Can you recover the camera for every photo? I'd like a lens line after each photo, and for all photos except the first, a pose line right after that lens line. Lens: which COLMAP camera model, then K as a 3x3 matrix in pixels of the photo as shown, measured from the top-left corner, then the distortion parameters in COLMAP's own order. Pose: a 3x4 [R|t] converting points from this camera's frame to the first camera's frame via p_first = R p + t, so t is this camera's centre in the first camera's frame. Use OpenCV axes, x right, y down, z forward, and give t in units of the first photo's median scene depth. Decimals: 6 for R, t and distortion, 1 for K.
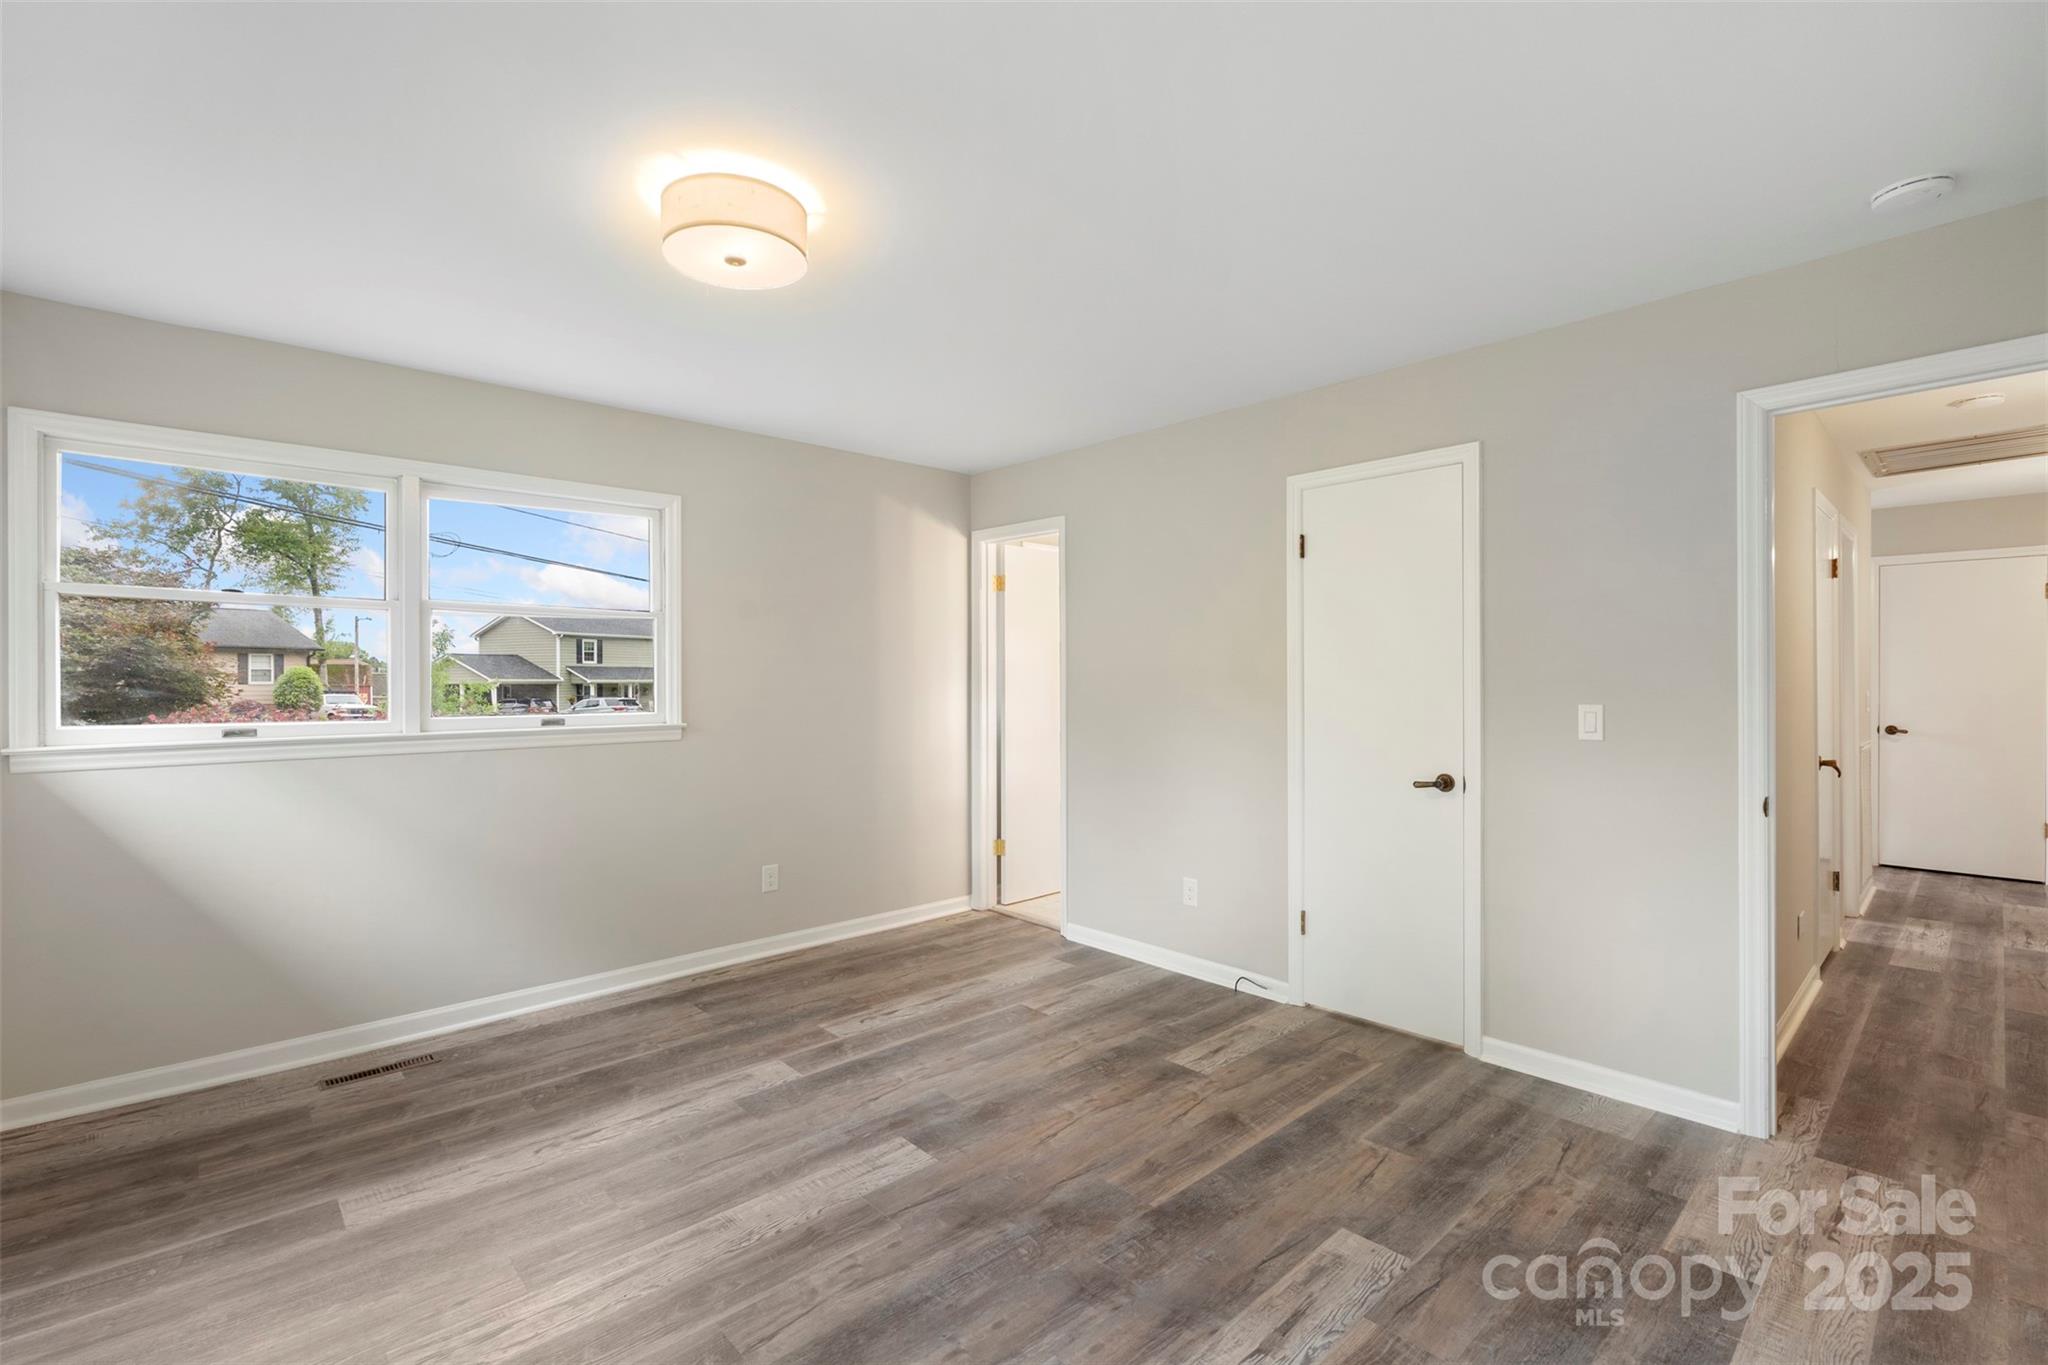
lens RADIAL K [[902.2, 0, 1026.9], [0, 902.2, 681.1], [0, 0, 1]] dist [-0.004539, 0.000110]
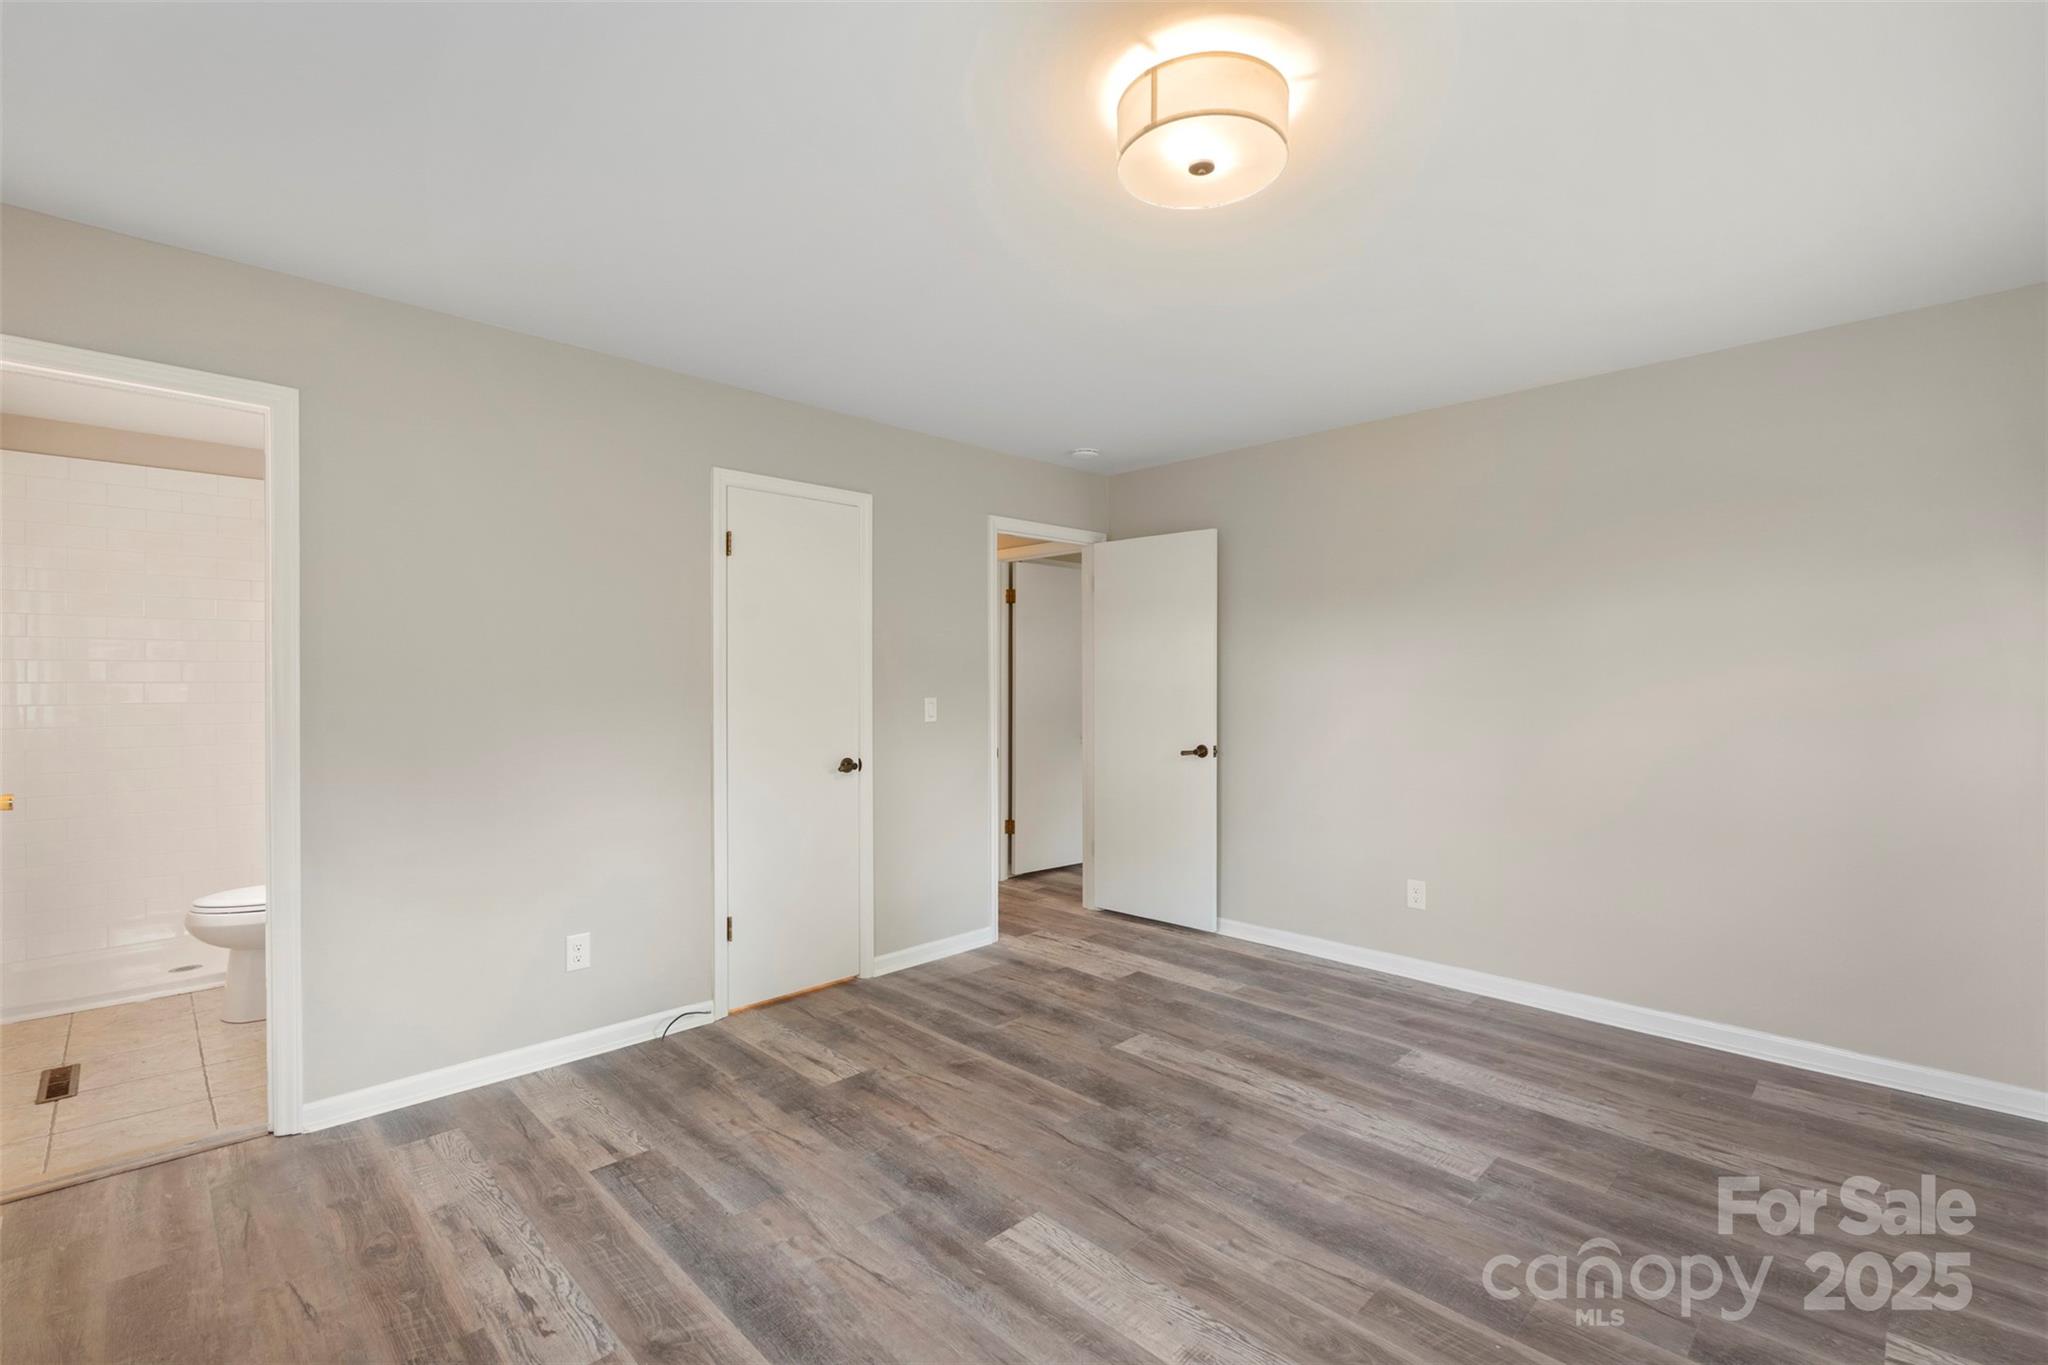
lens RADIAL K [[902.2, 0, 1026.9], [0, 902.2, 681.1], [0, 0, 1]] dist [-0.004539, 0.000110]
pose [[-0.030628, 0.004074, 0.999523, -0.824020], [0.001806, 0.999990, -0.004021, 0.004410], [-0.999529, 0.001682, -0.030635, 0.855425]]
